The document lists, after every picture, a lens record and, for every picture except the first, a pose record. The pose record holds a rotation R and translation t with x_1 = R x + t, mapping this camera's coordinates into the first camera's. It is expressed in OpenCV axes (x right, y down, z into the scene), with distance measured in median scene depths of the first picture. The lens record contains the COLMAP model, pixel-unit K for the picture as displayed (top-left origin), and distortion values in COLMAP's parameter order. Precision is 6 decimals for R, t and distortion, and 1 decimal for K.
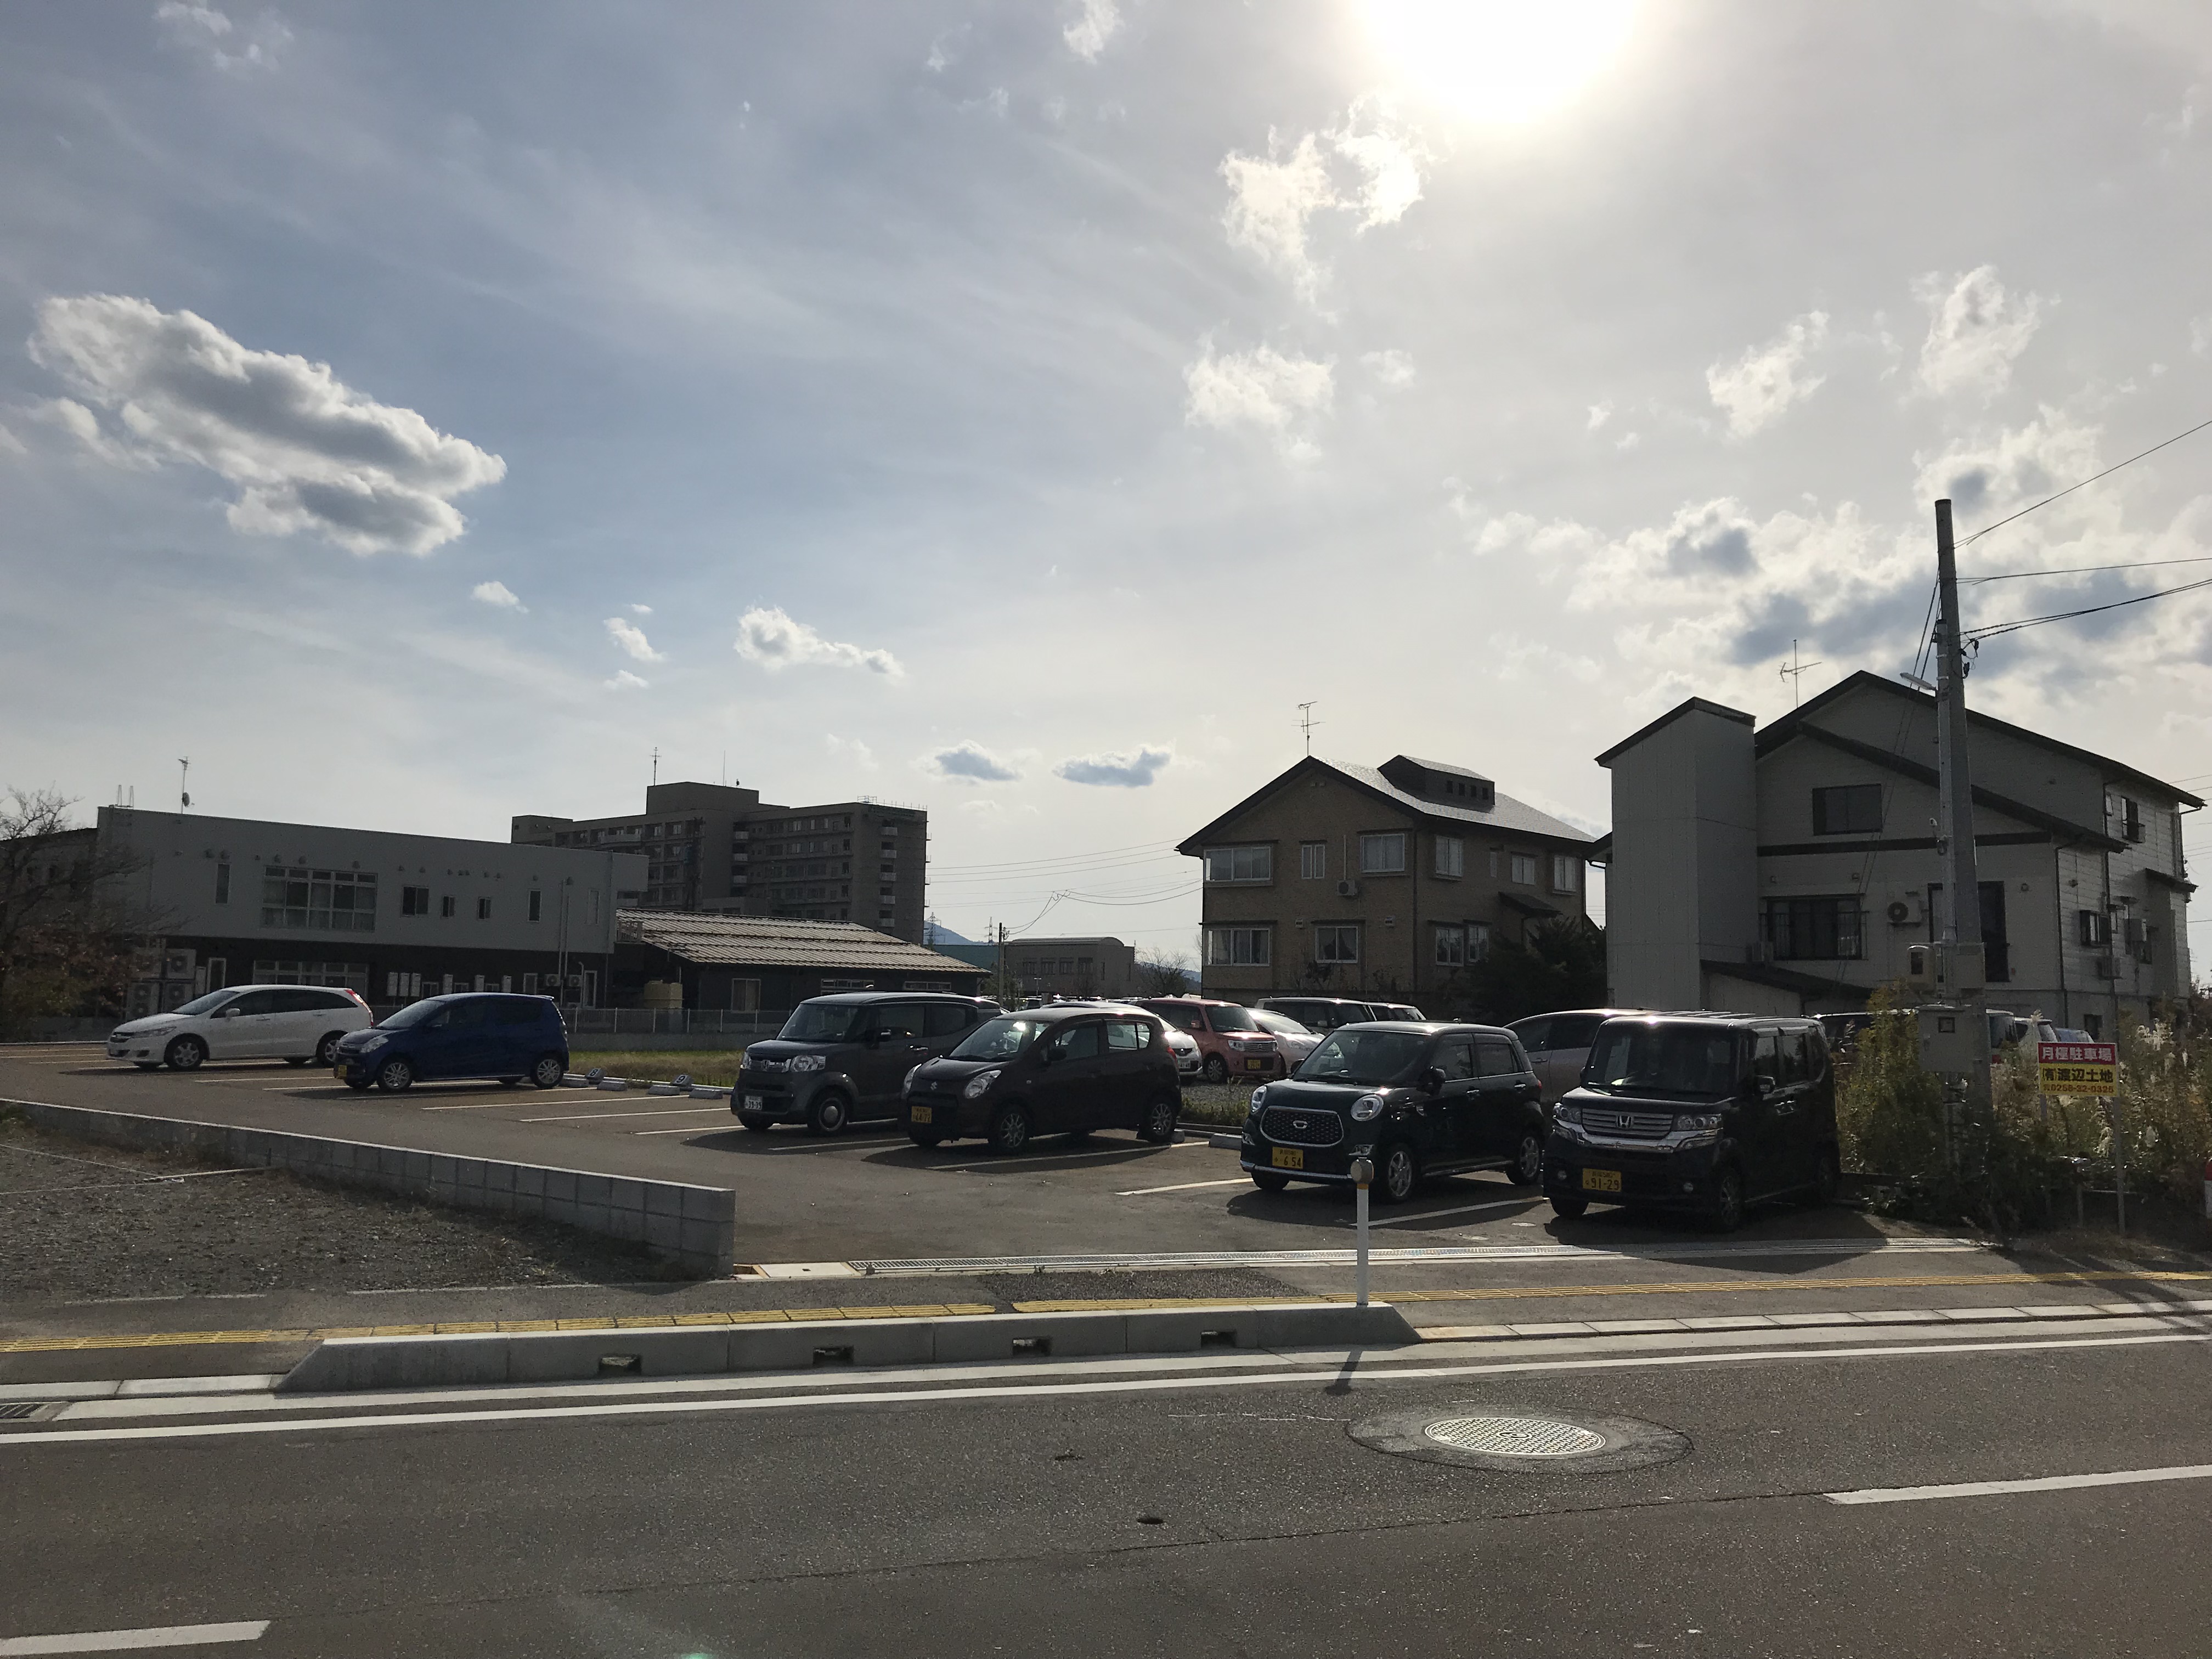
lens RADIAL K [[1787.3, 0, 1106.0], [0, 1787.3, 829.5], [0, 0, 1]] dist [0.049333, -0.123853]
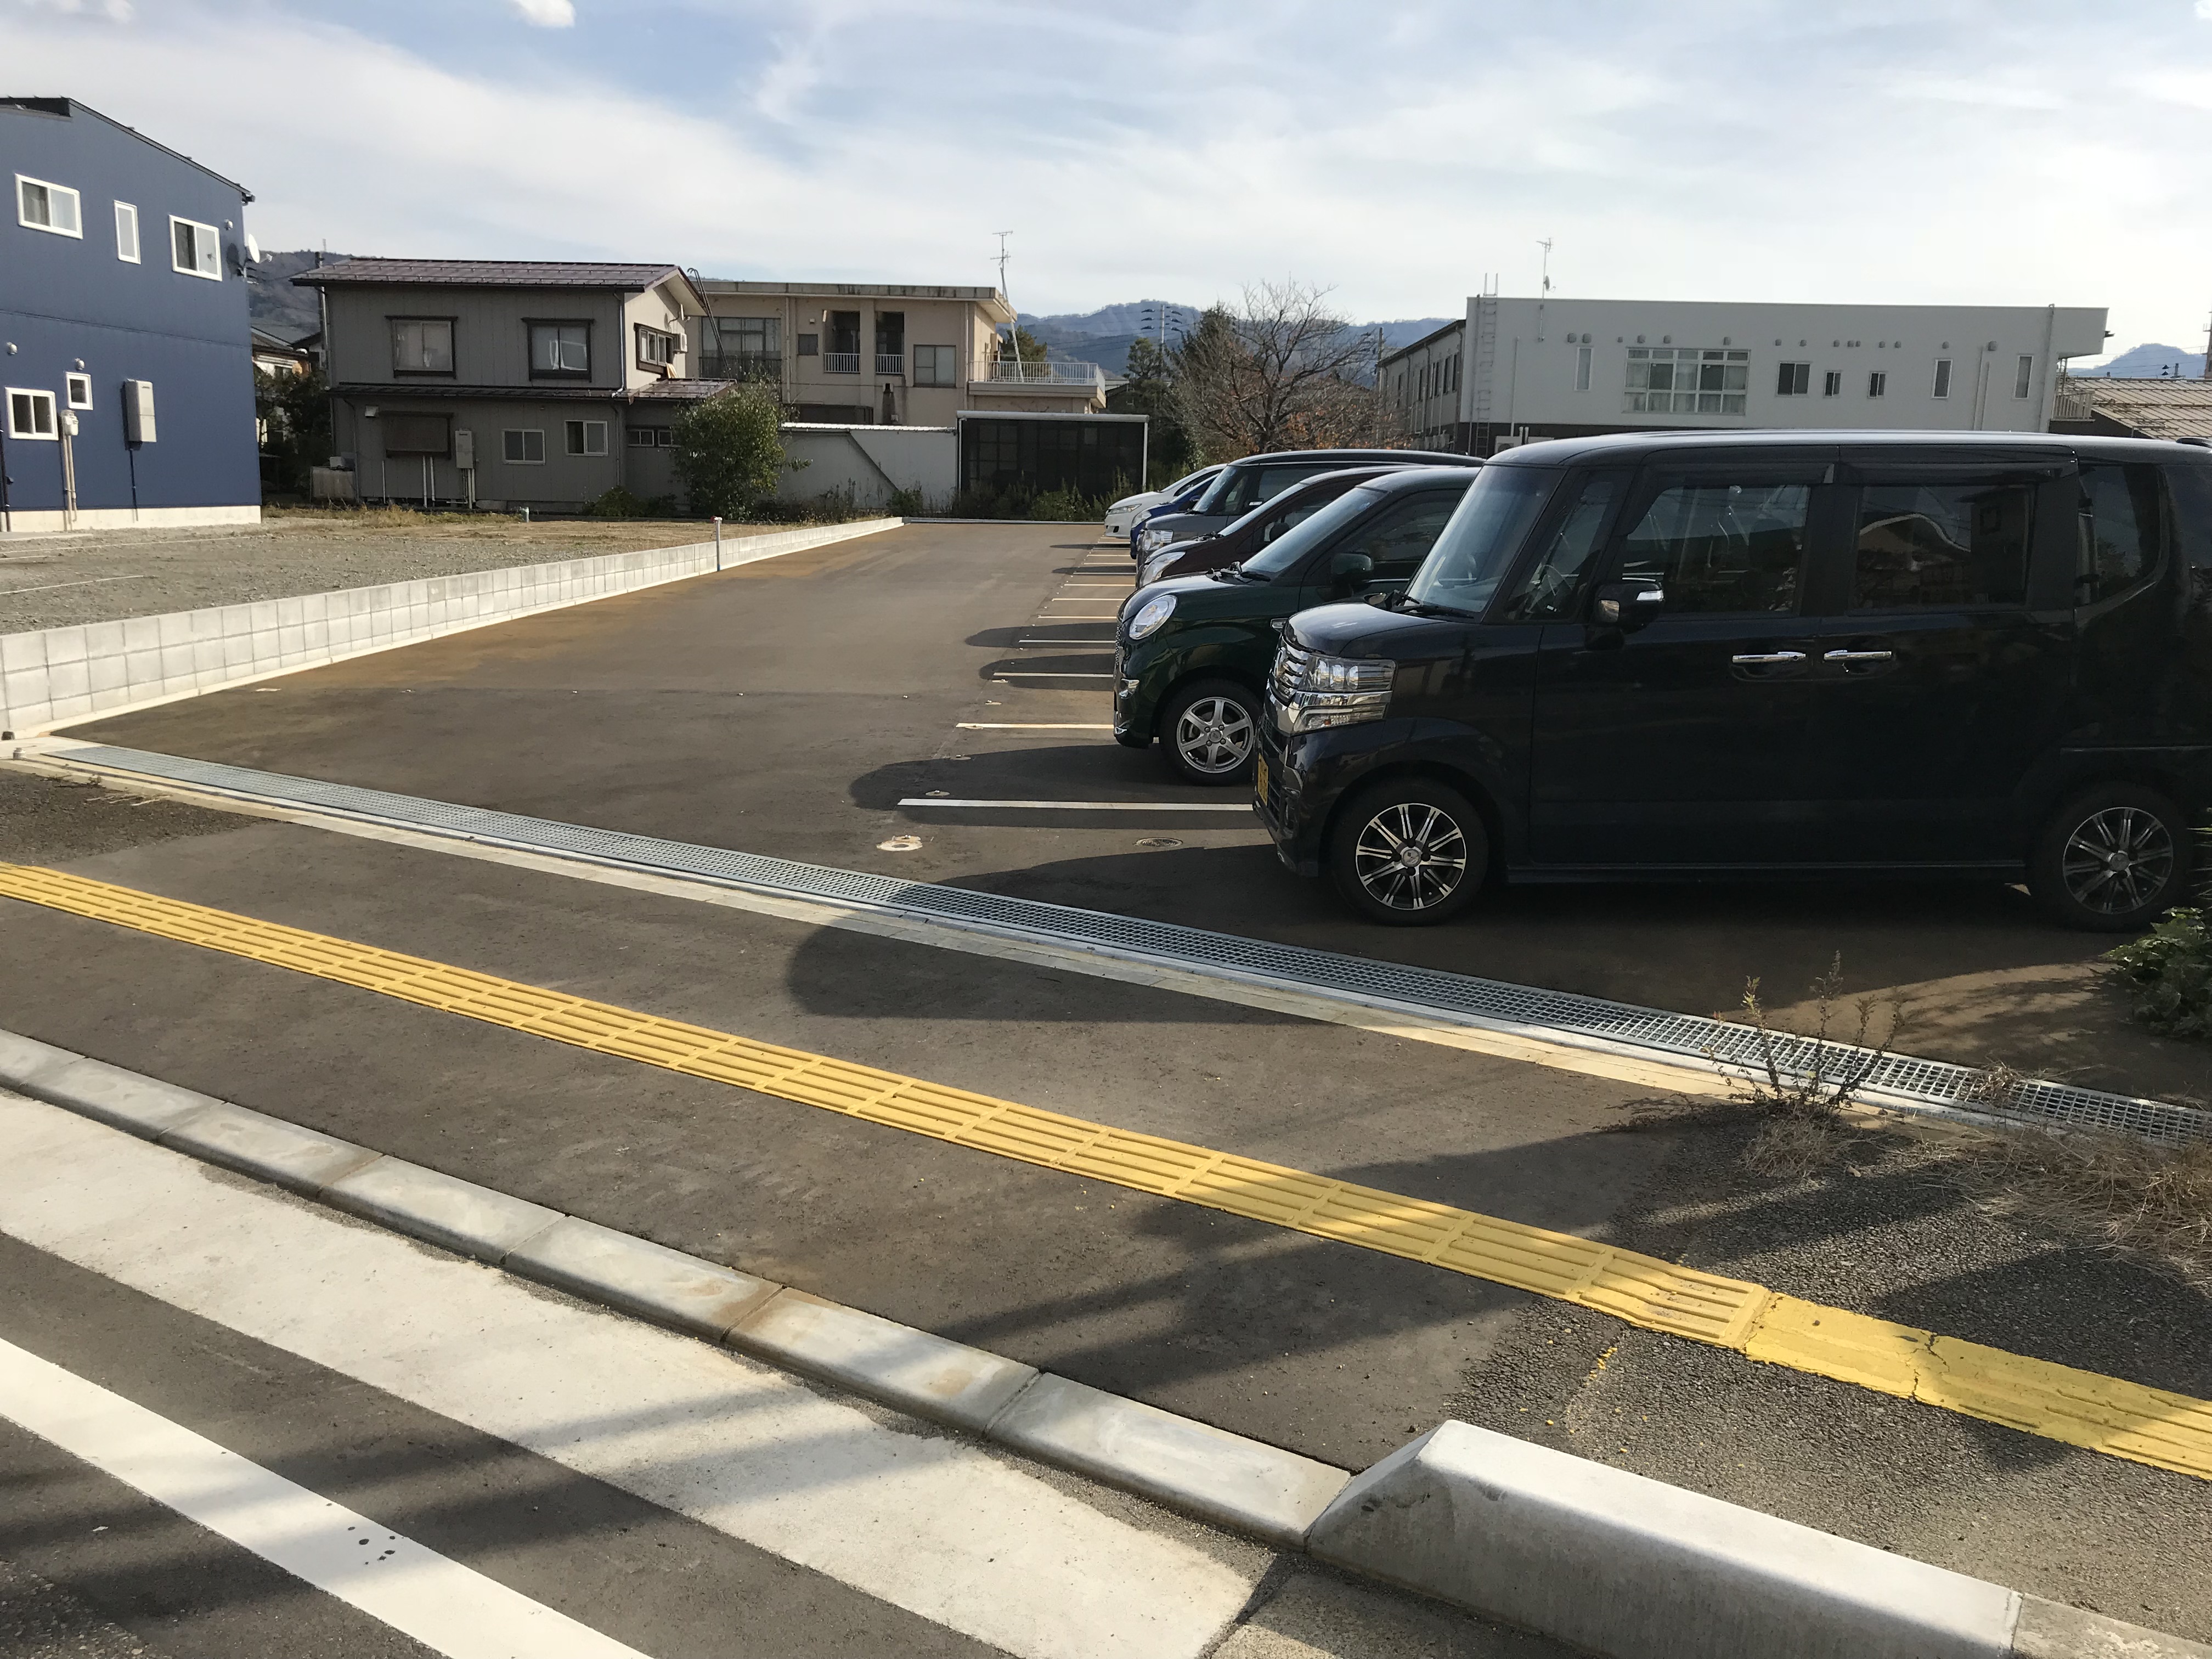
lens RADIAL K [[1814.8, 0, 1094.9], [0, 1814.8, 834.7], [0, 0, 1]] dist [-0.007096, -0.008047]
pose [[0.636220, 0.143563, -0.758033, 0.126896], [0.069738, 0.967811, 0.241823, 0.018202], [0.768349, -0.206716, 0.605729, 0.137633]]
